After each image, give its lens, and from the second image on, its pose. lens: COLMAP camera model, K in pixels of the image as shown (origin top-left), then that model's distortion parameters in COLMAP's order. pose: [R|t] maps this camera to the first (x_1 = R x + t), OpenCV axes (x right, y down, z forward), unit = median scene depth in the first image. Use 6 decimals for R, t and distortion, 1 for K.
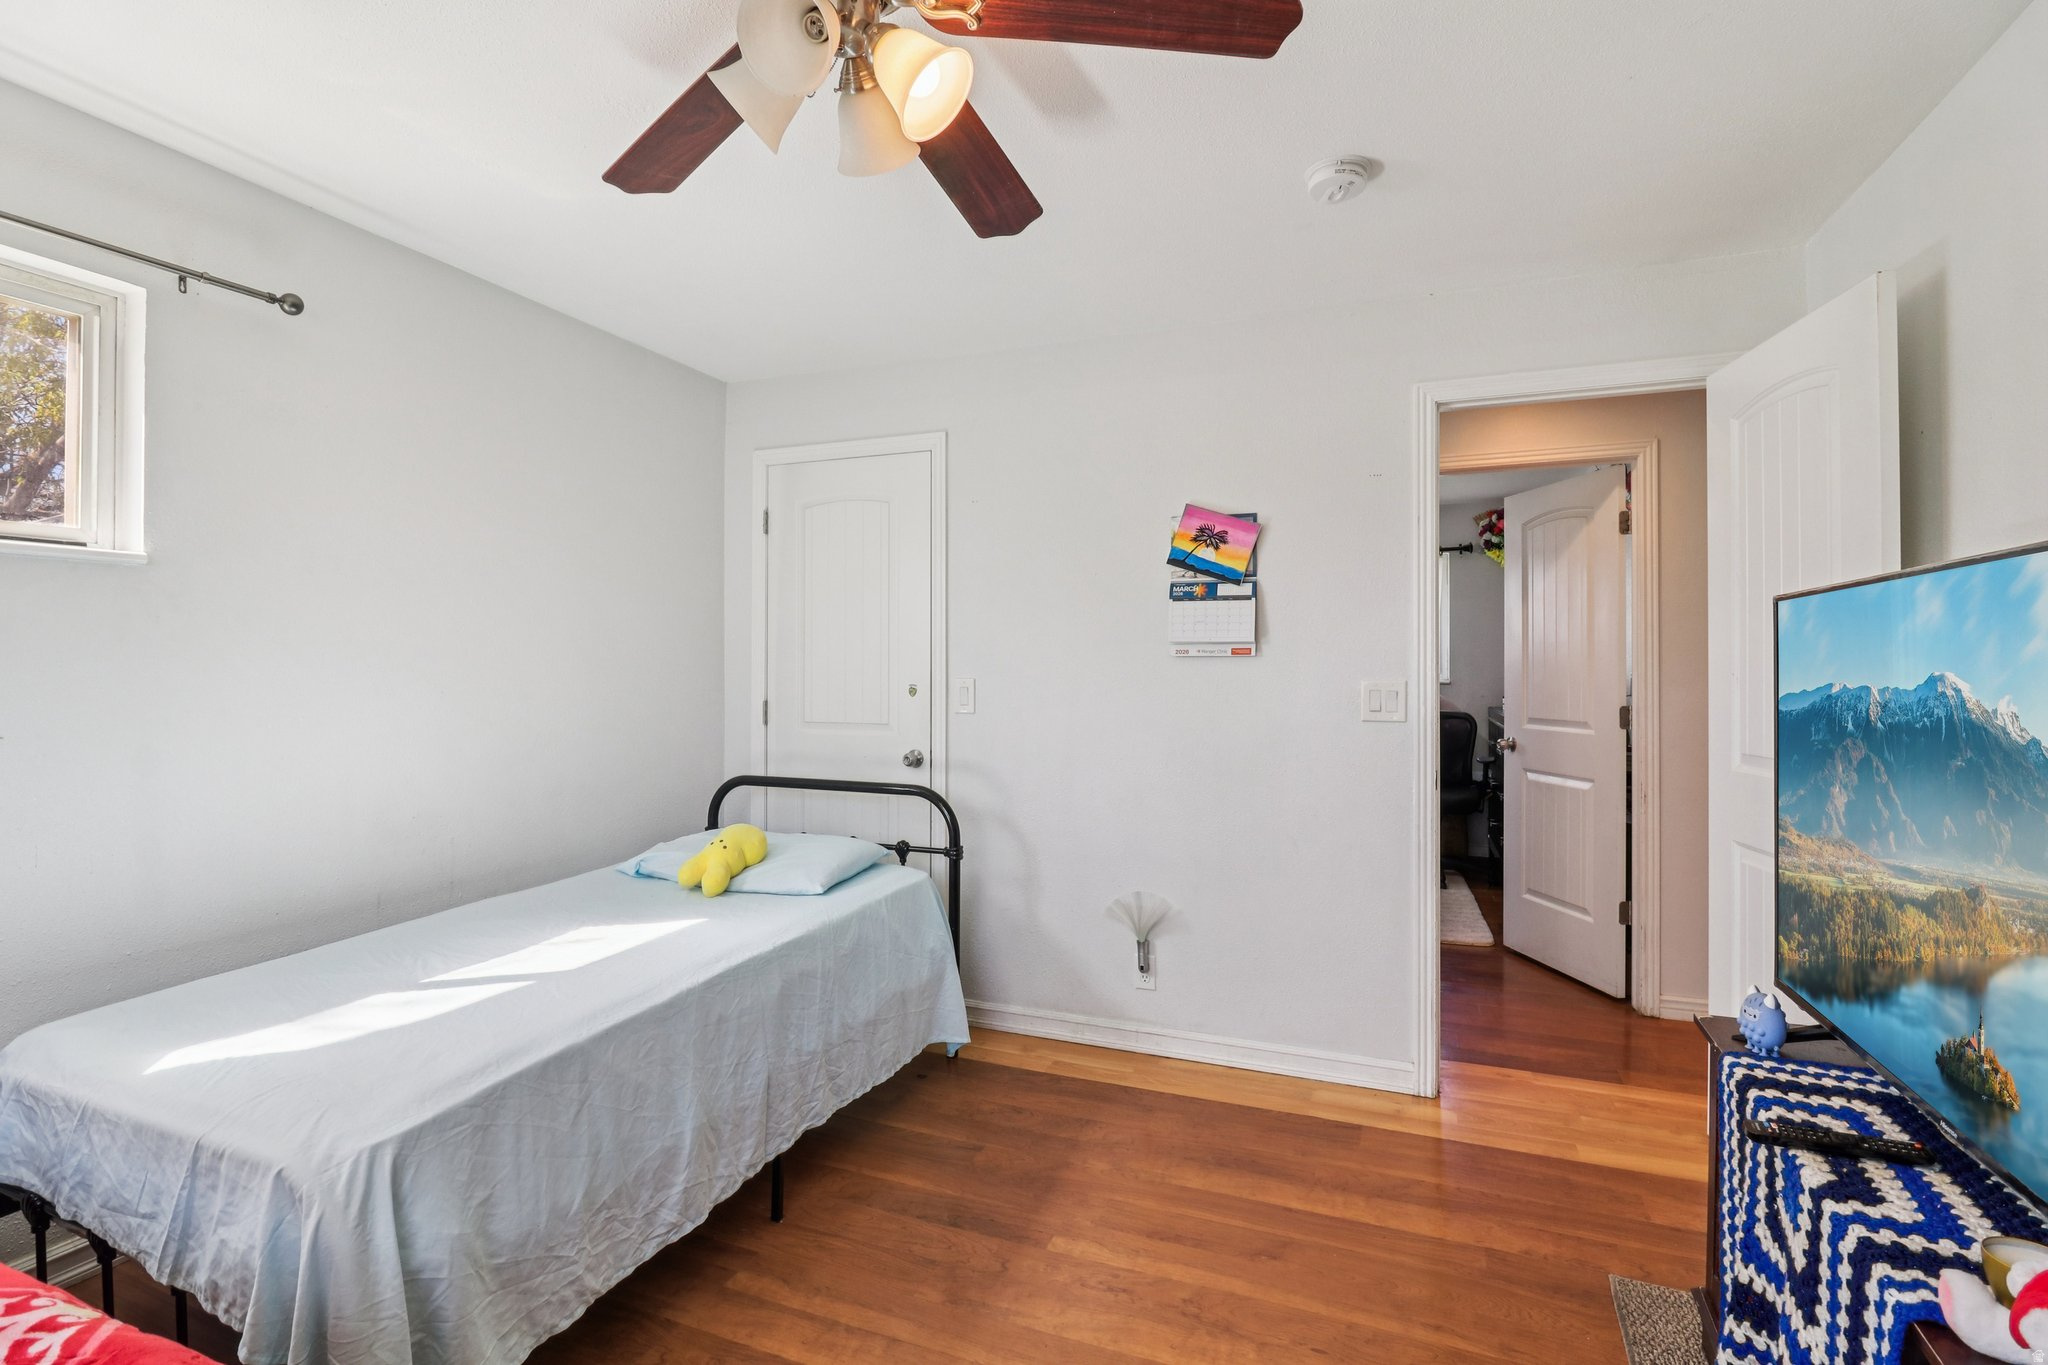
lens RADIAL K [[933.6, 0, 1026.1], [0, 933.6, 672.8], [0, 0, 1]] dist [-0.002821, -0.000448]
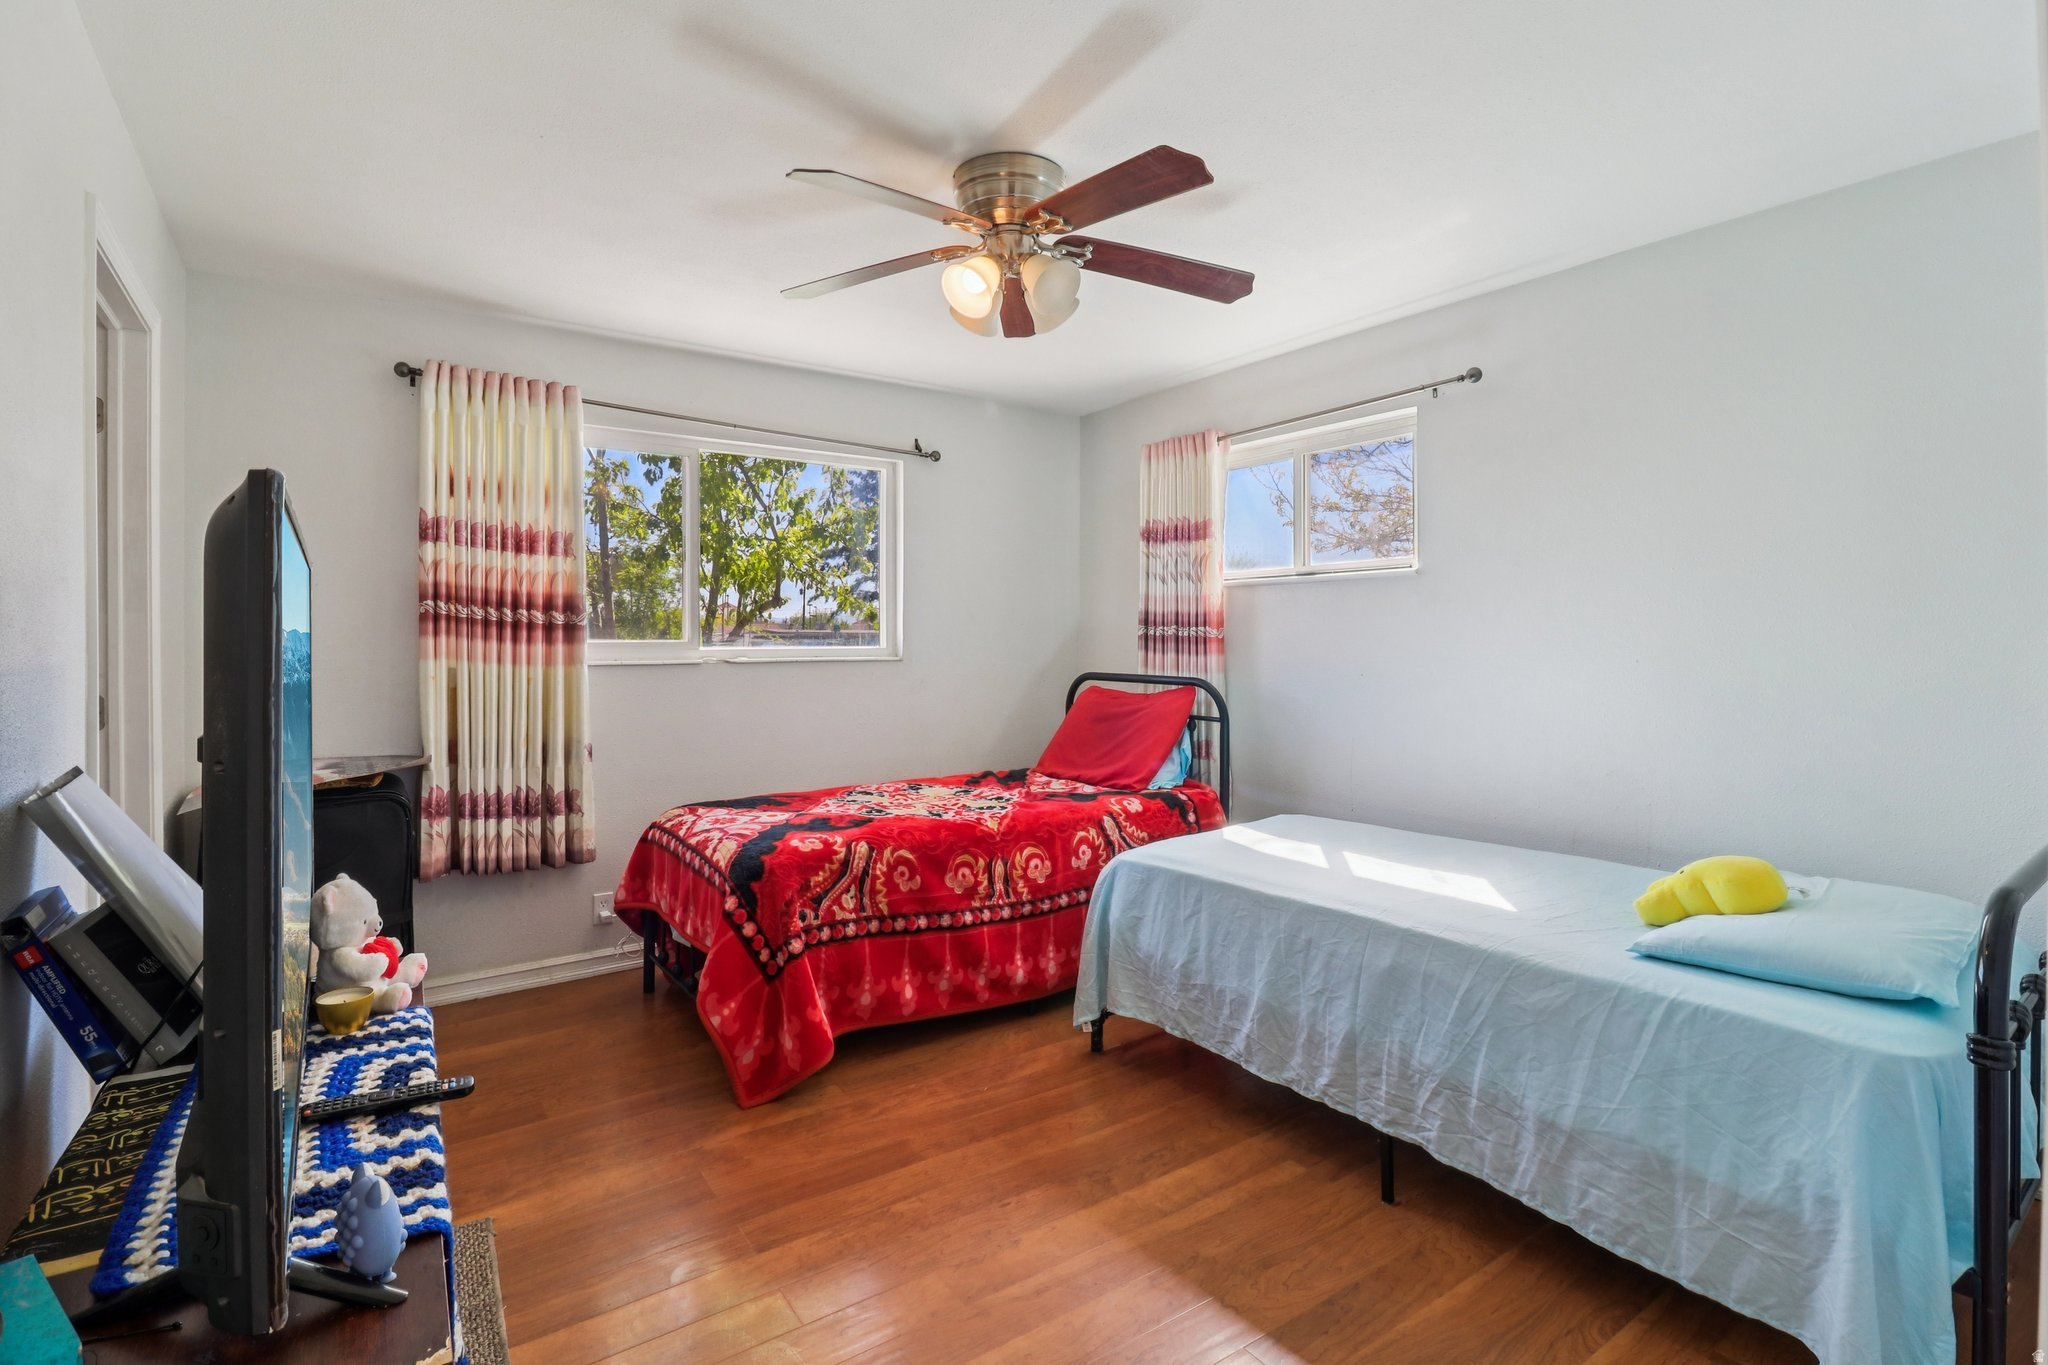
lens RADIAL K [[955.6, 0, 1016.5], [0, 955.6, 656.9], [0, 0, 1]] dist [0.000117, -0.014076]
pose [[-0.543155, 0.008896, -0.839585, 0.884095], [-0.005221, 0.999889, 0.013972, 0.006913], [0.839616, 0.011972, -0.543048, 1.379981]]
